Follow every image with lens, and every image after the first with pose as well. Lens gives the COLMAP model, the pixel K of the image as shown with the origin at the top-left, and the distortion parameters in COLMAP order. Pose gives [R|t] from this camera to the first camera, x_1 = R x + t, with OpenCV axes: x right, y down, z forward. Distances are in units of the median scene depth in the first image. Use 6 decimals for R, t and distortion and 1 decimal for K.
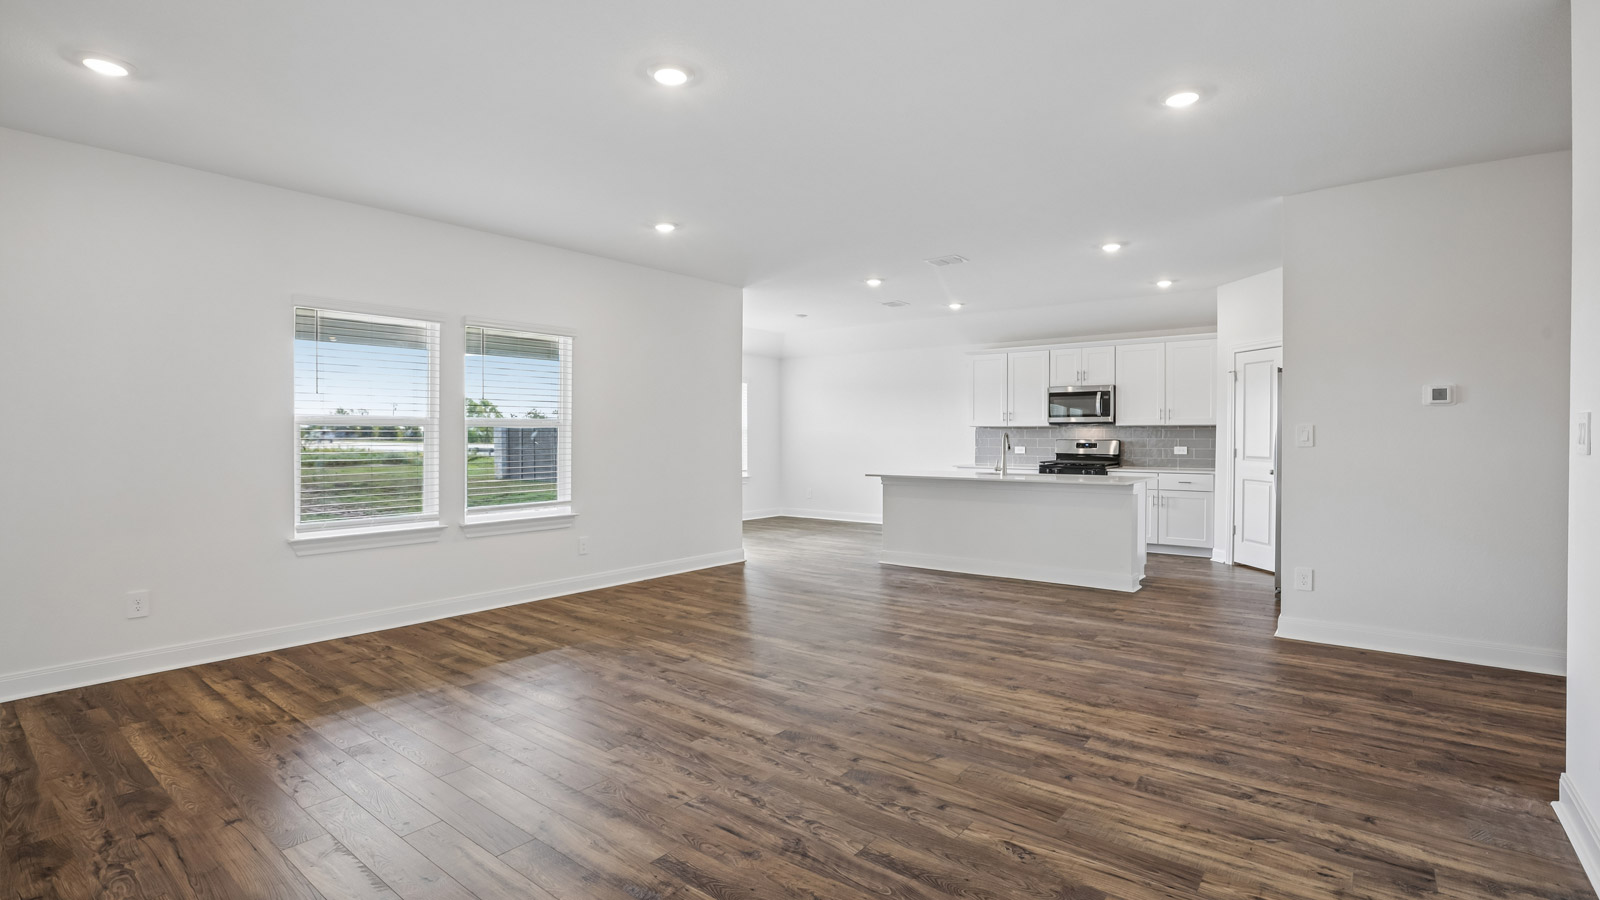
lens RADIAL K [[741.6, 0, 821.8], [0, 741.6, 449.5], [0, 0, 1]] dist [-0.048486, 0.000446]
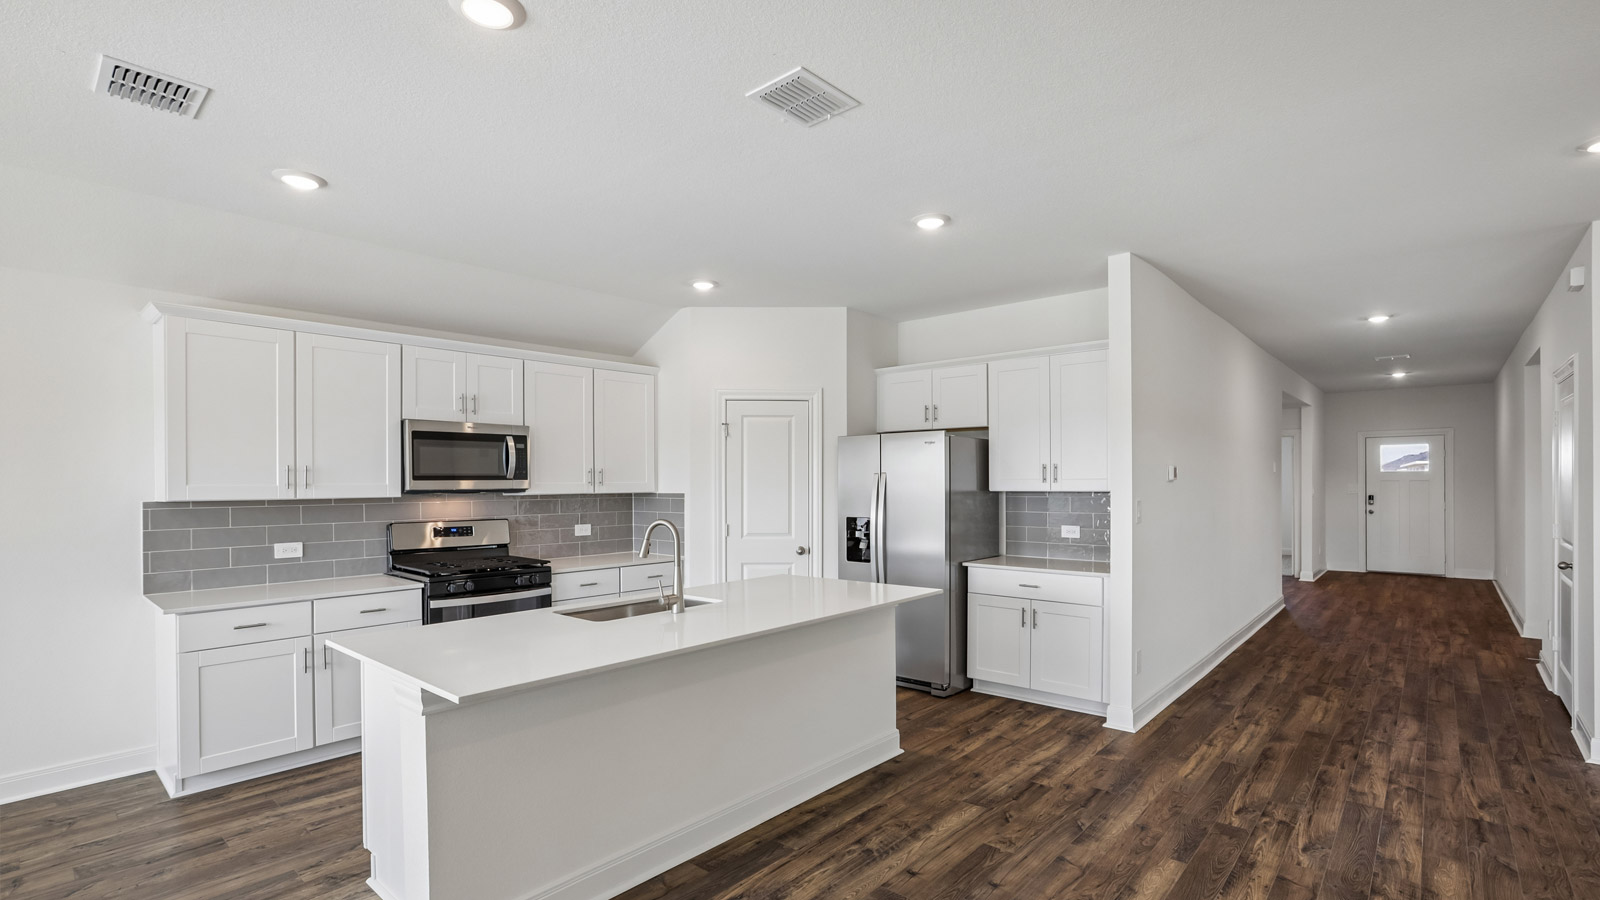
lens RADIAL K [[729.7, 0, 807.1], [0, 729.7, 481.8], [0, 0, 1]] dist [-0.036279, 0.019912]
pose [[0.065653, 0.001994, 0.997840, -0.340770], [0.024475, 0.999694, -0.003608, -0.071121], [-0.997542, 0.024659, 0.065585, 1.483756]]
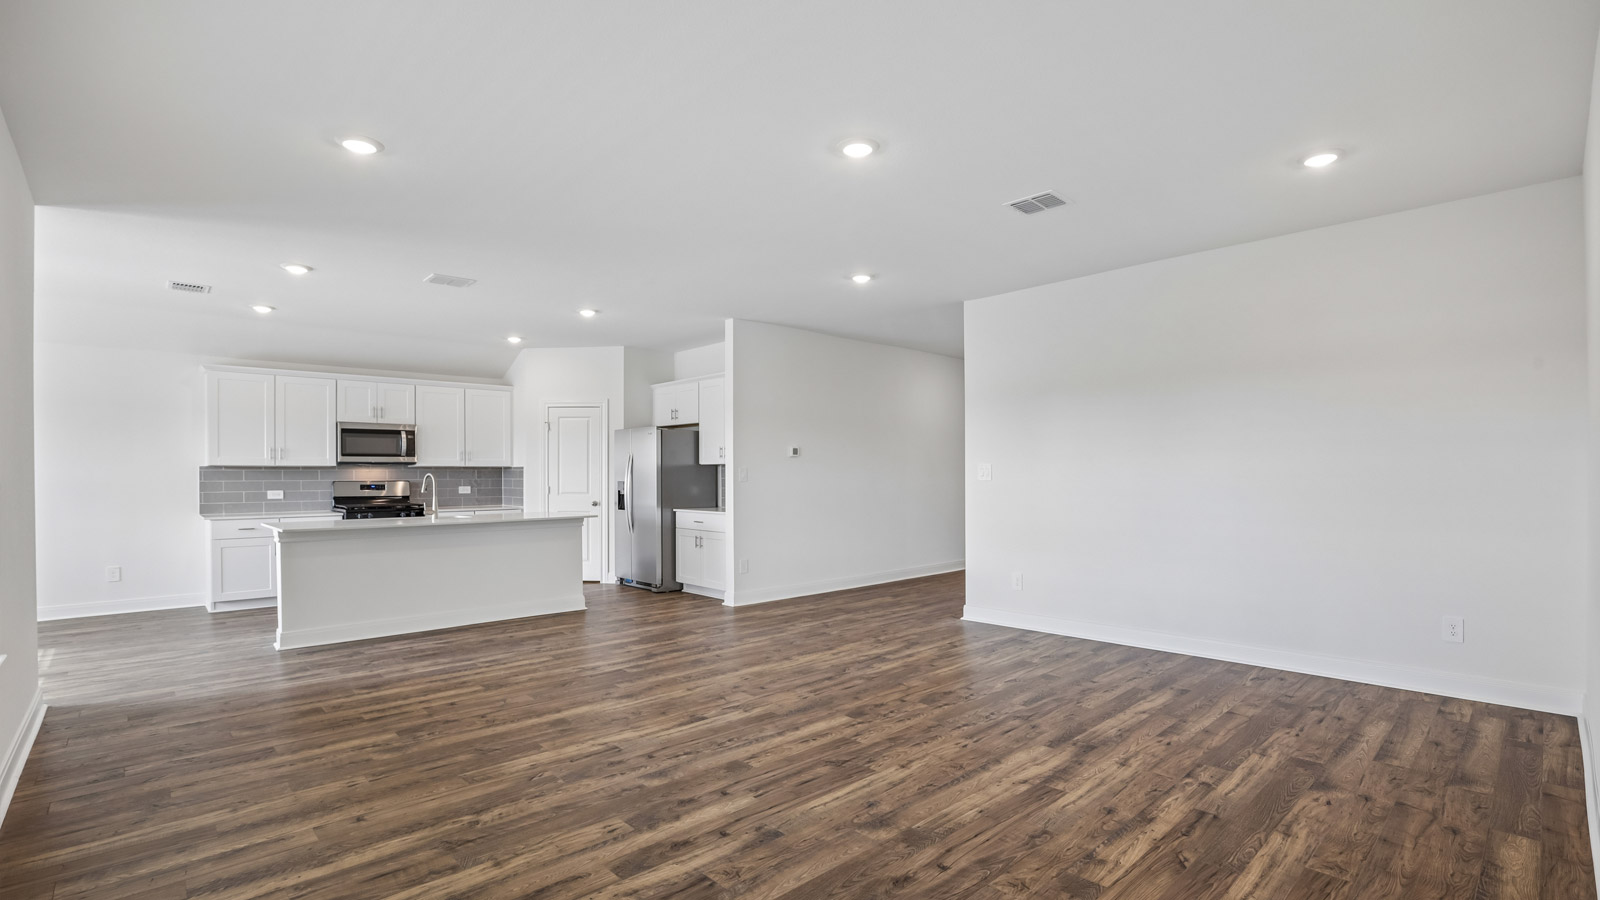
lens RADIAL K [[733.9, 0, 811.2], [0, 733.9, 477.4], [0, 0, 1]] dist [-0.053024, 0.021705]
pose [[0.156084, -0.003507, 0.987738, -0.962032], [0.021609, 0.999766, 0.000135, -0.011772], [-0.987507, 0.021323, 0.156123, 0.656968]]
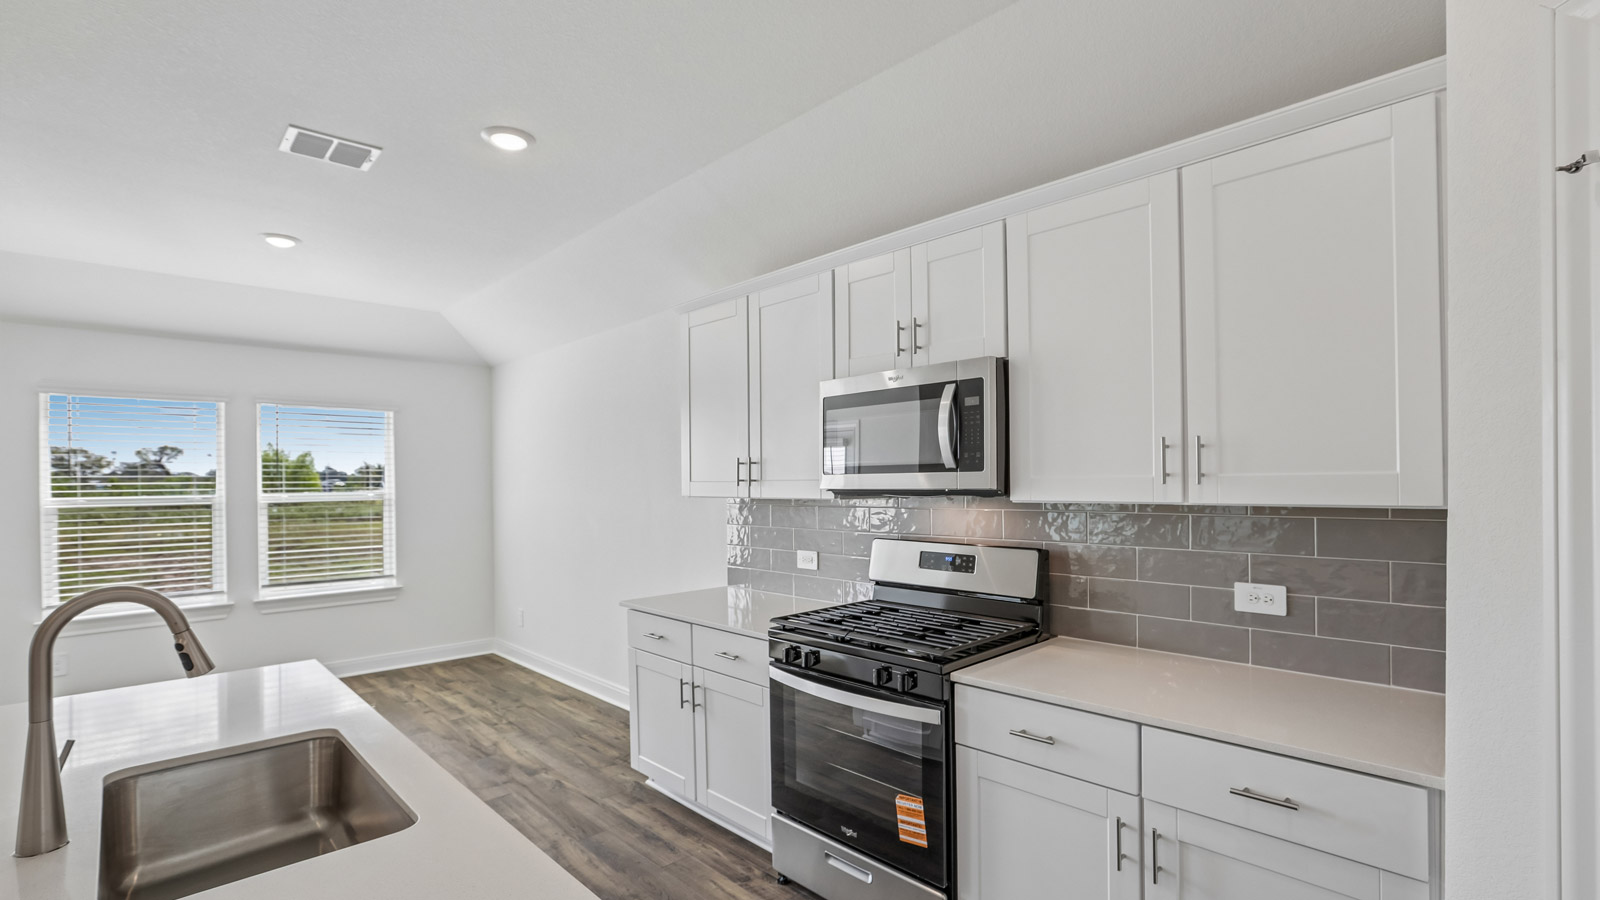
lens RADIAL K [[733.9, 0, 811.2], [0, 733.9, 477.4], [0, 0, 1]] dist [-0.053024, 0.021705]
pose [[0.989657, -0.007280, -0.143272, 0.734464], [0.004285, 0.999766, -0.021203, -0.073288], [0.143392, 0.020370, 0.989456, 1.439449]]
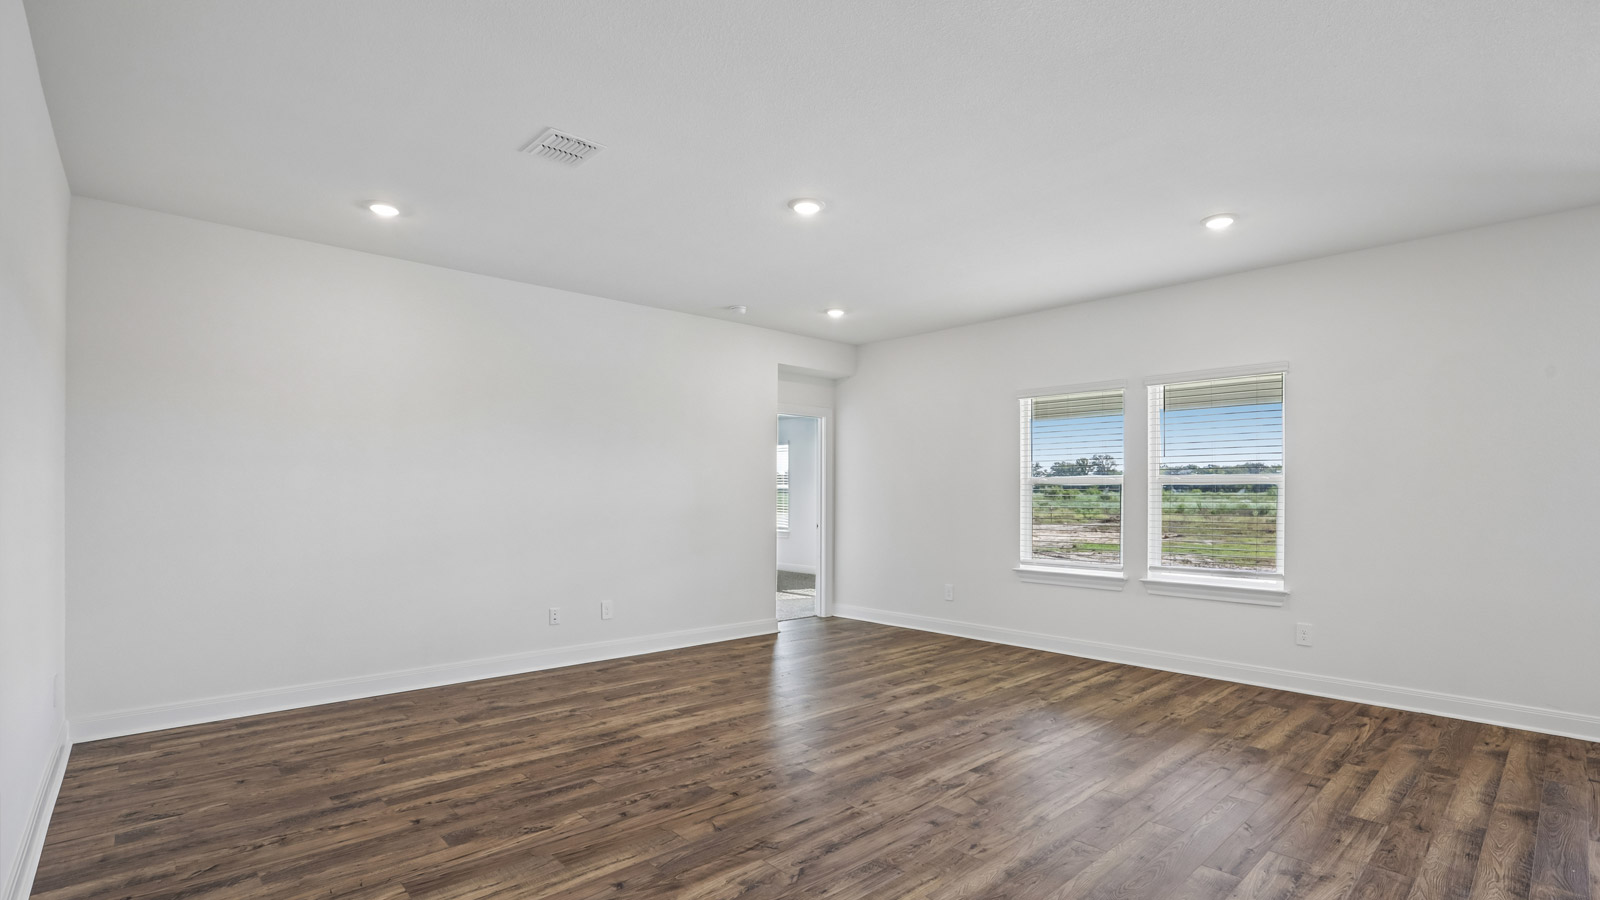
lens RADIAL K [[733.9, 0, 811.2], [0, 733.9, 477.4], [0, 0, 1]] dist [-0.053024, 0.021705]
pose [[-0.170347, -0.020270, -0.985176, 0.759823], [-0.017606, 0.999691, -0.017525, -0.019613], [0.985227, 0.014359, -0.170651, 0.894608]]
